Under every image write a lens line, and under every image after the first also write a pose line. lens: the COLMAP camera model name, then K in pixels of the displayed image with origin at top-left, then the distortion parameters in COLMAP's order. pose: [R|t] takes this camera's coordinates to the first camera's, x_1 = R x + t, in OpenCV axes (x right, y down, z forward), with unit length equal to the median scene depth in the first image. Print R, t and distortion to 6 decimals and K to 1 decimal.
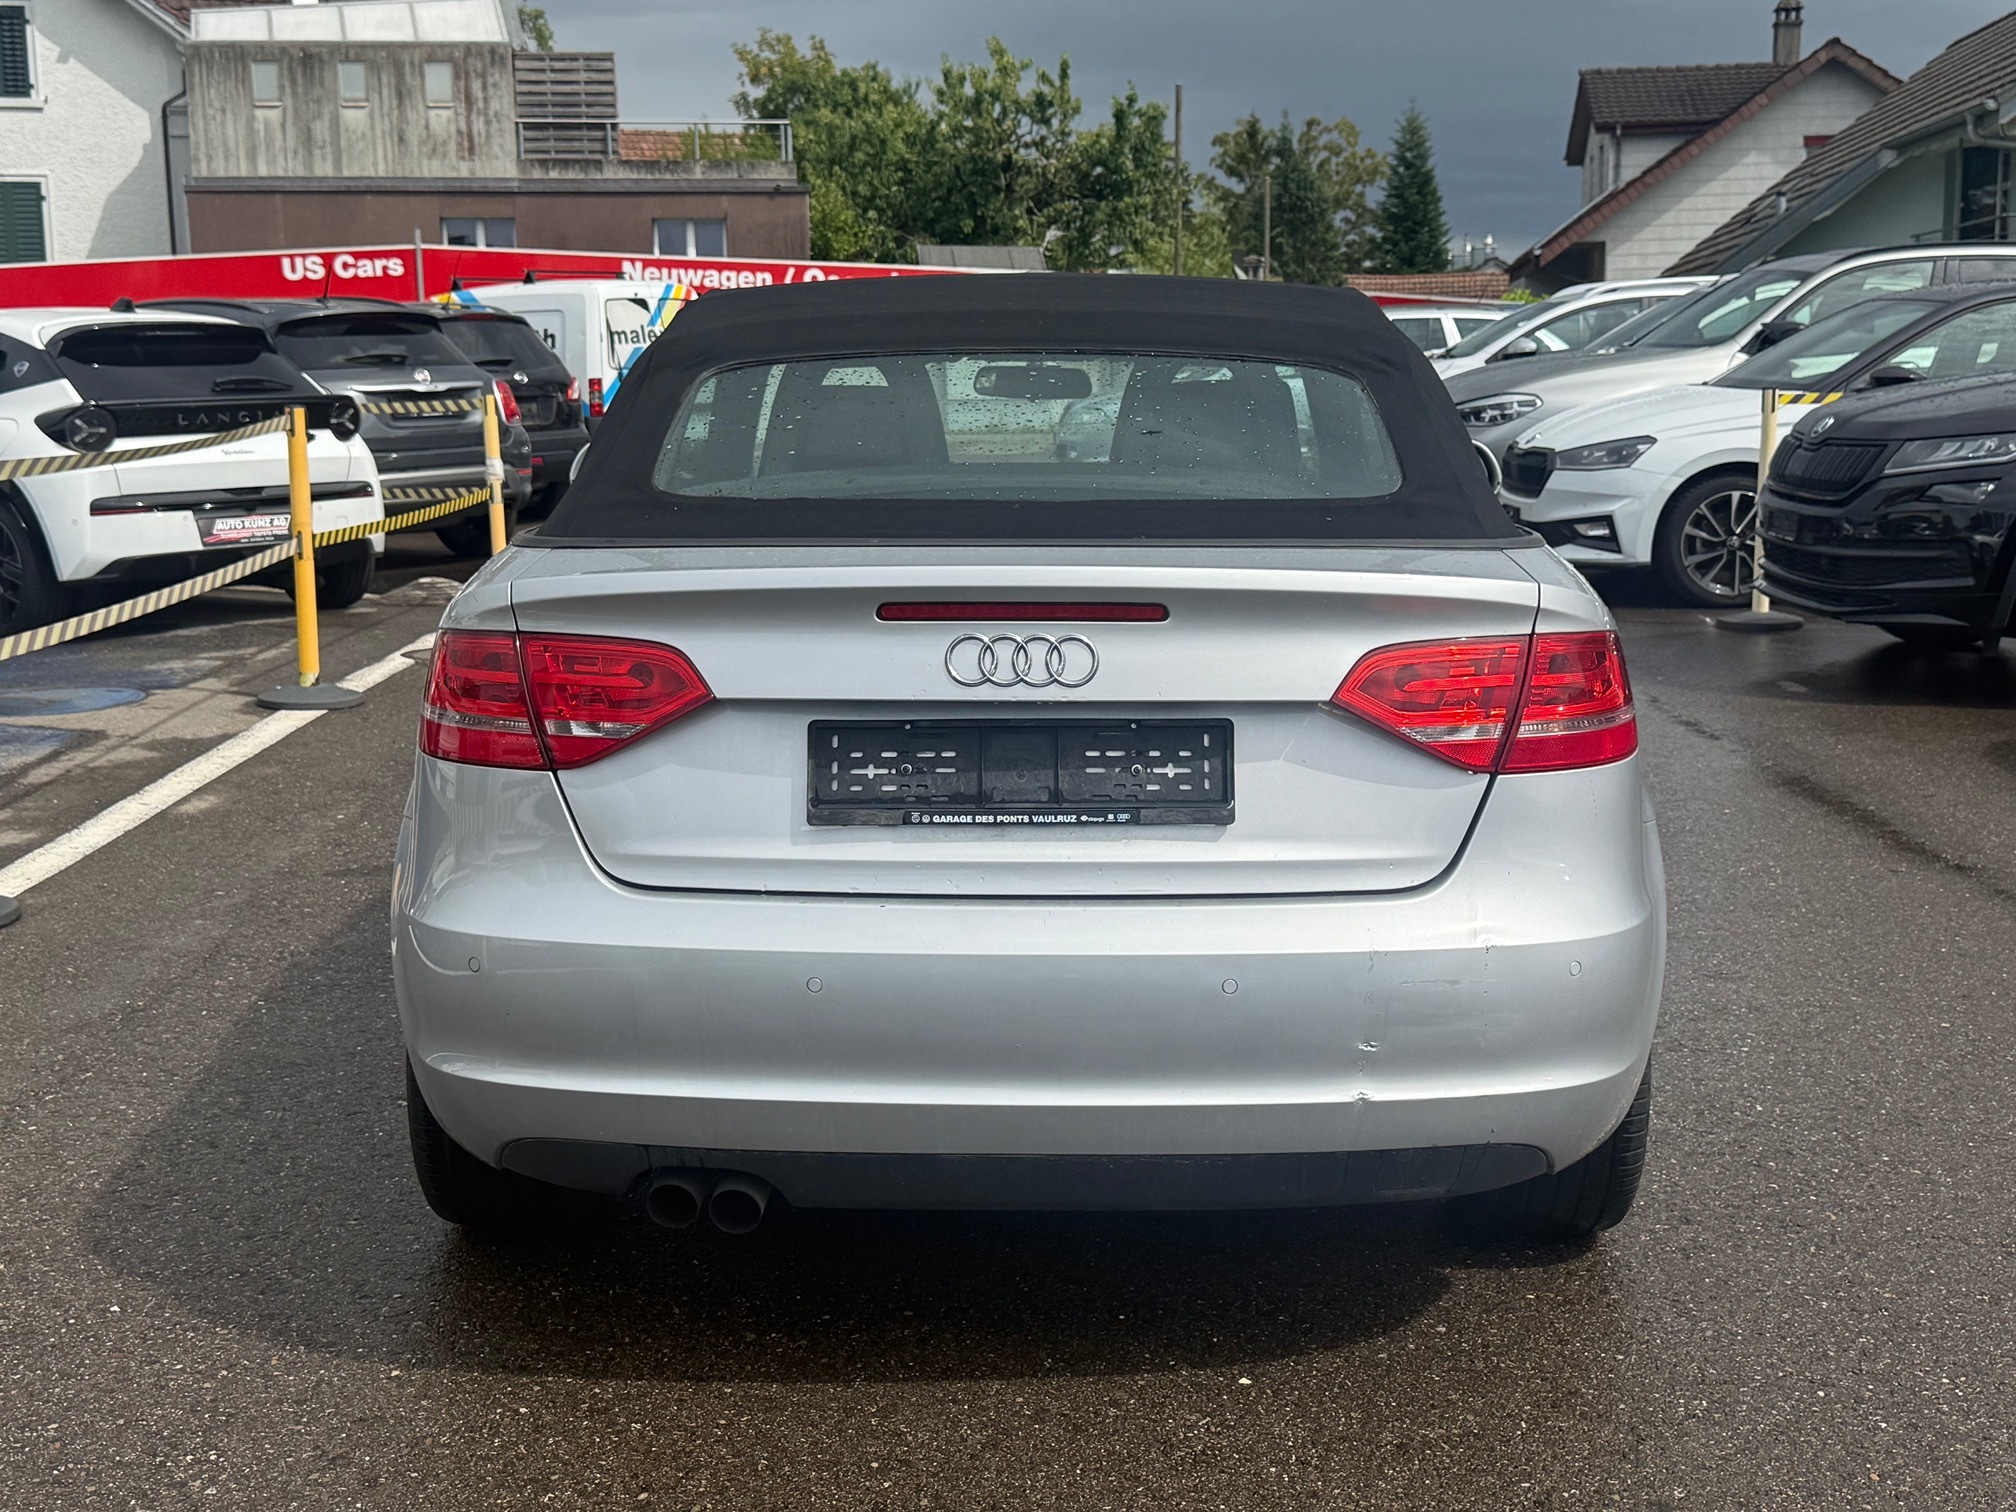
lens RADIAL K [[2326.5, 0, 1008.0], [0, 2326.5, 756.0], [0, 0, 1]] dist [0.172896, -0.414598]
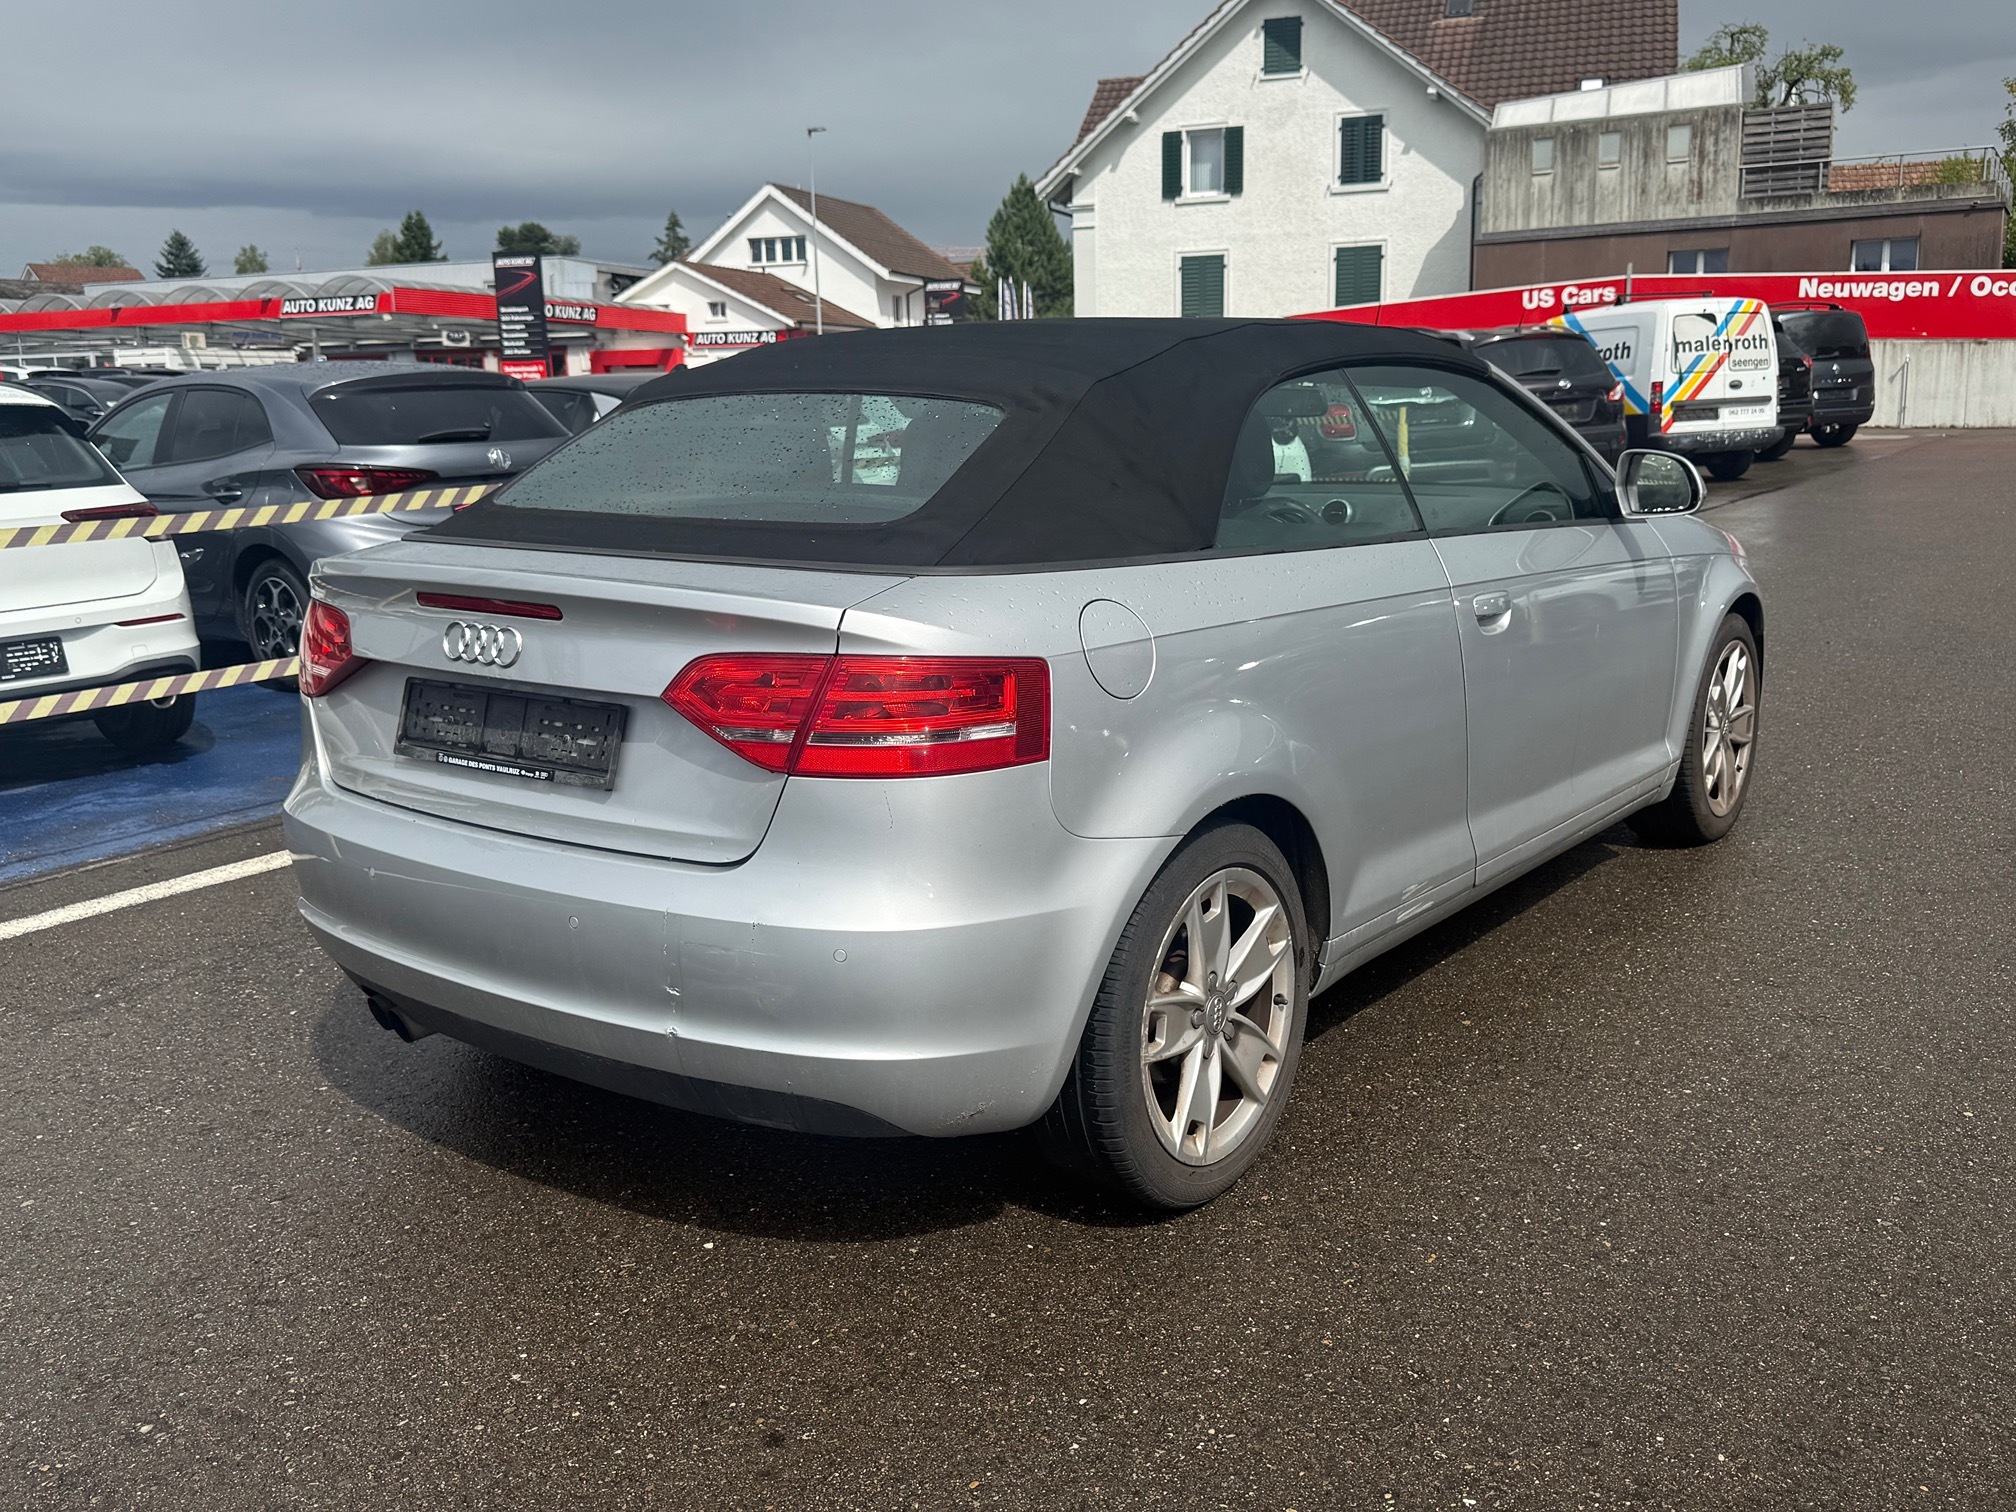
lens RADIAL K [[1768.8, 0, 1008.0], [0, 1768.8, 756.0], [0, 0, 1]] dist [0.058083, -0.105559]
pose [[0.803892, 0.108228, -0.584846, 0.059431], [-0.079423, 0.994032, 0.074779, -0.005528], [0.589449, -0.013664, 0.807690, 0.028158]]
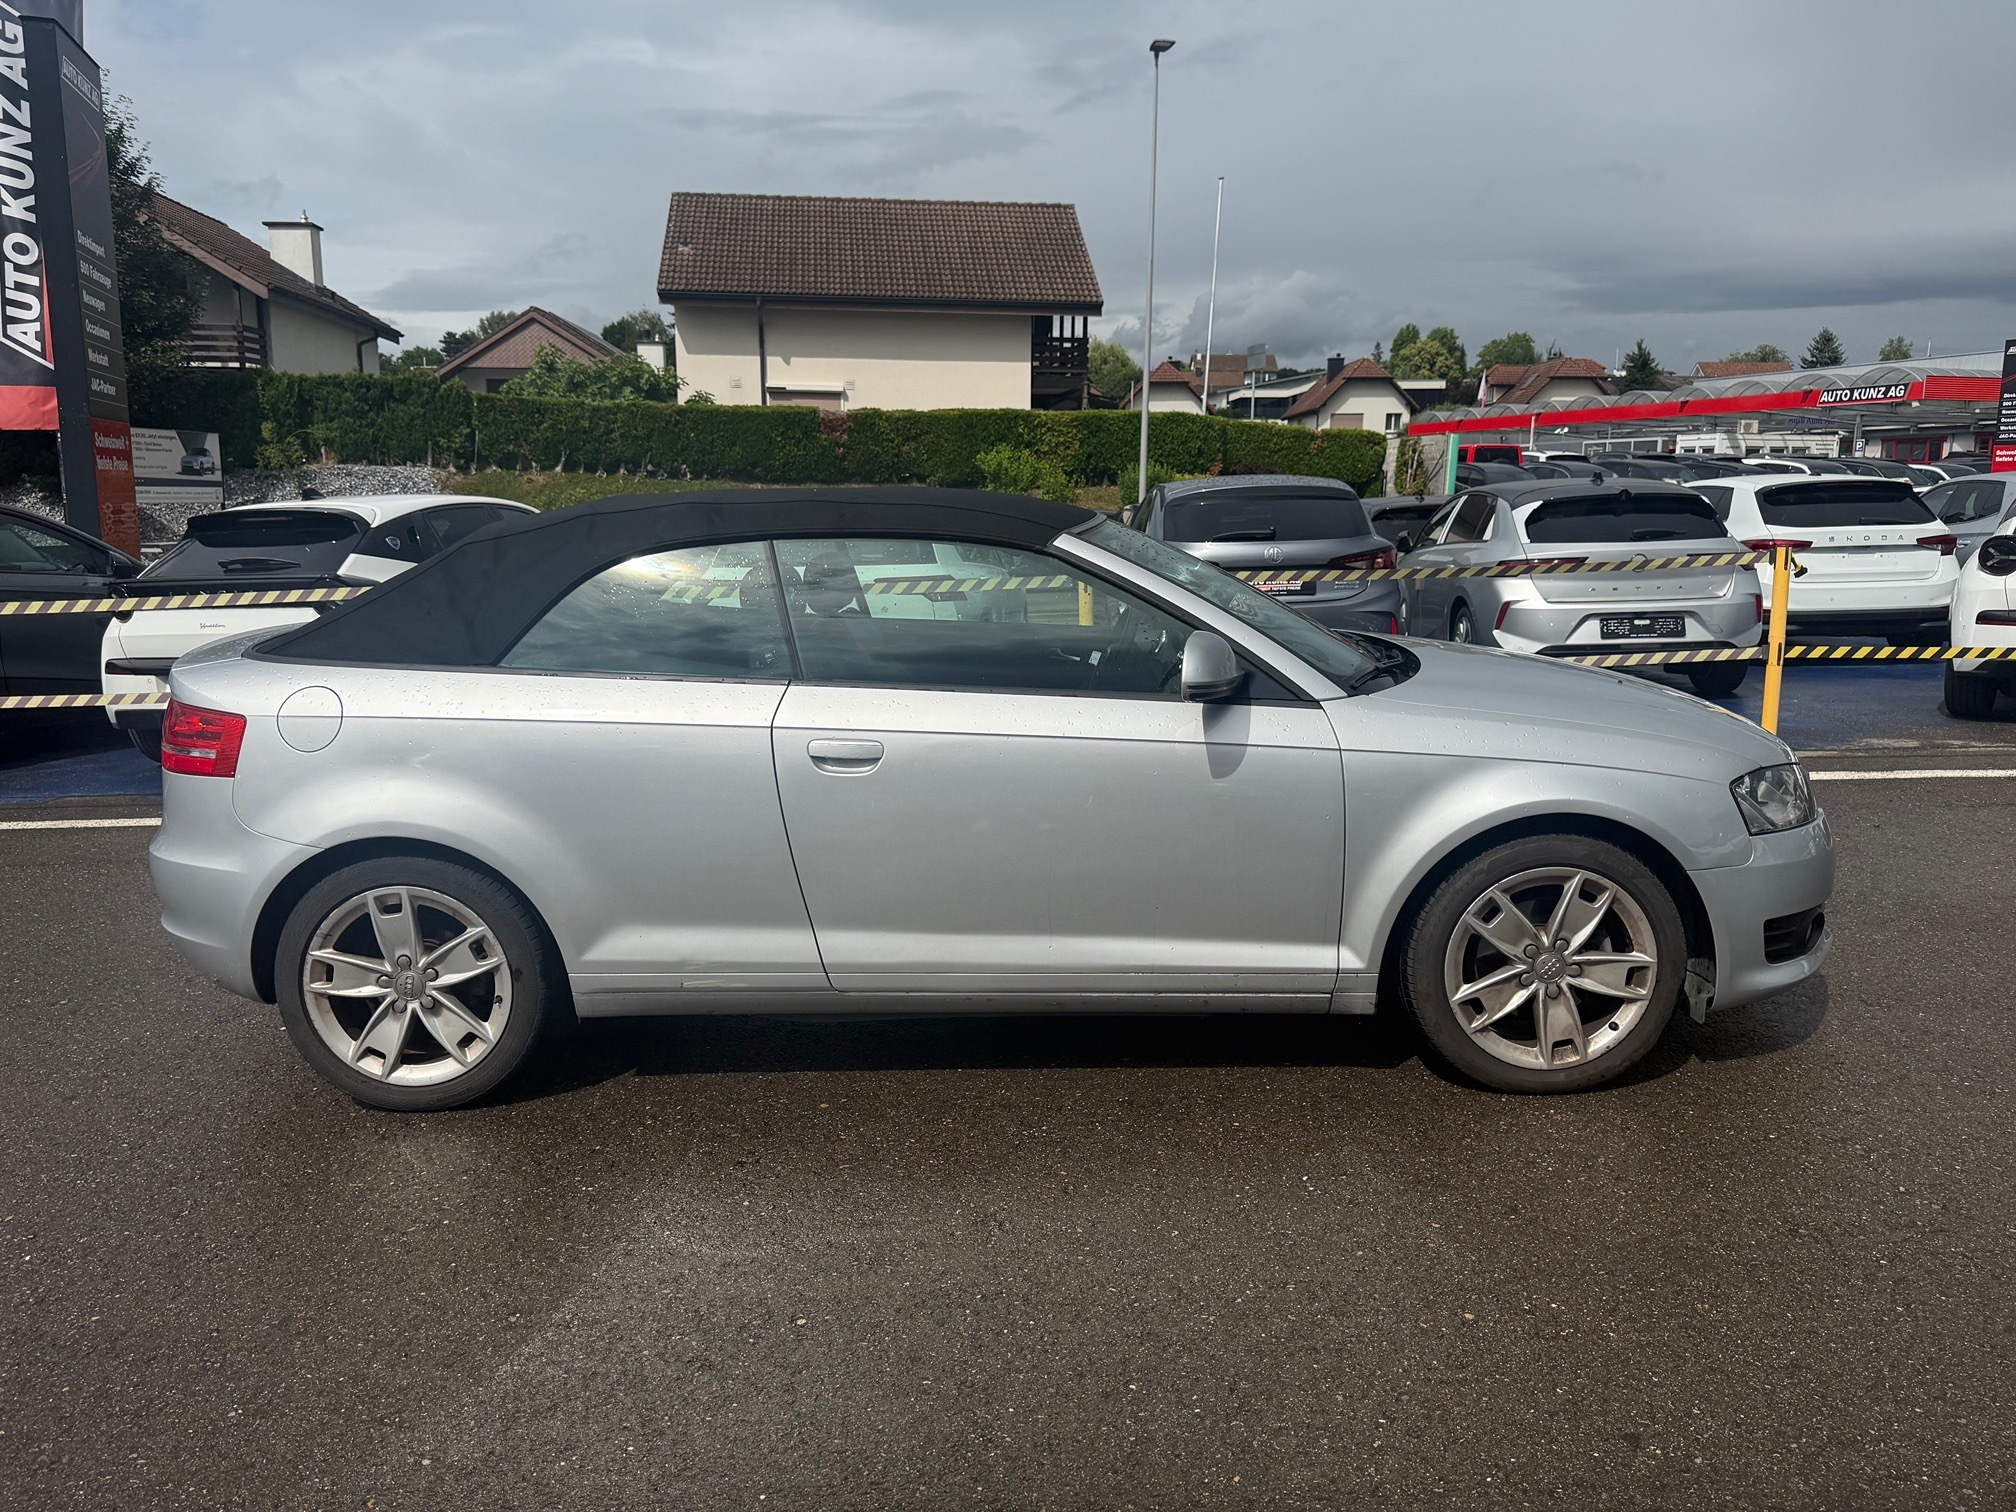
lens RADIAL K [[1465.3, 0, 1008.0], [0, 1465.3, 756.0], [0, 0, 1]] dist [0.050380, -0.002750]
pose [[0.046921, 0.189743, -0.980712, 0.112048], [-0.167984, 0.969310, 0.179500, -0.025932], [0.984673, 0.156321, 0.077354, 0.121778]]
